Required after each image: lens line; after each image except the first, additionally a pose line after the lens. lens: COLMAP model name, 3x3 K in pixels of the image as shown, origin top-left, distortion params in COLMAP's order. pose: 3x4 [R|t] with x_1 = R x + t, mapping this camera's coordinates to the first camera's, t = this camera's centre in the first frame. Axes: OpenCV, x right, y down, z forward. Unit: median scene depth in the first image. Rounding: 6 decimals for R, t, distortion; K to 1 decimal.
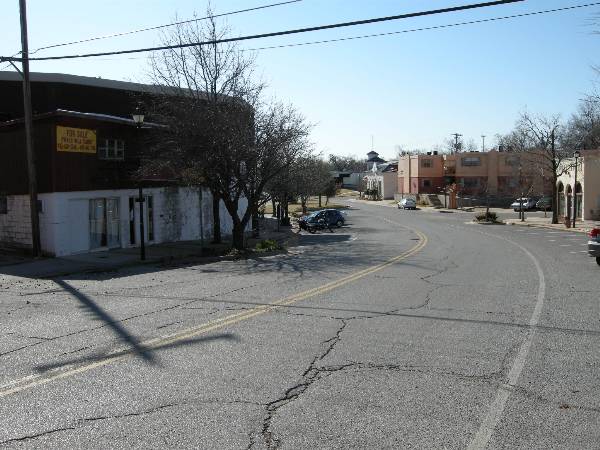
lens RADIAL K [[623.8, 0, 296.0], [0, 623.8, 225.9], [0, 0, 1]] dist [-0.182548, 0.102761]
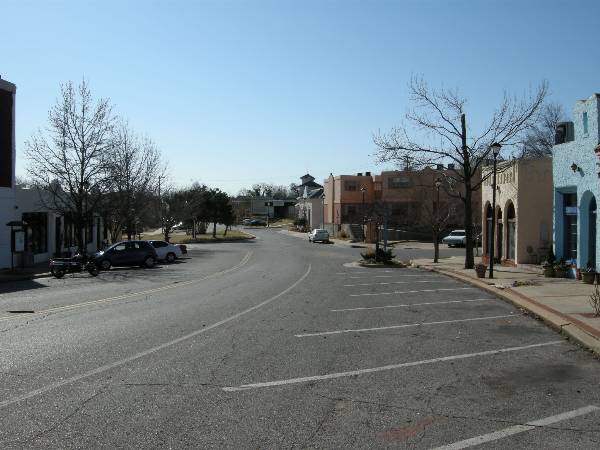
lens RADIAL K [[623.8, 0, 296.0], [0, 623.8, 225.9], [0, 0, 1]] dist [-0.182548, 0.102761]
pose [[0.999601, 0.015413, 0.023674, 0.127158], [-0.014151, 0.998517, -0.052576, -0.006234], [-0.024449, 0.052220, 0.998336, 0.207103]]
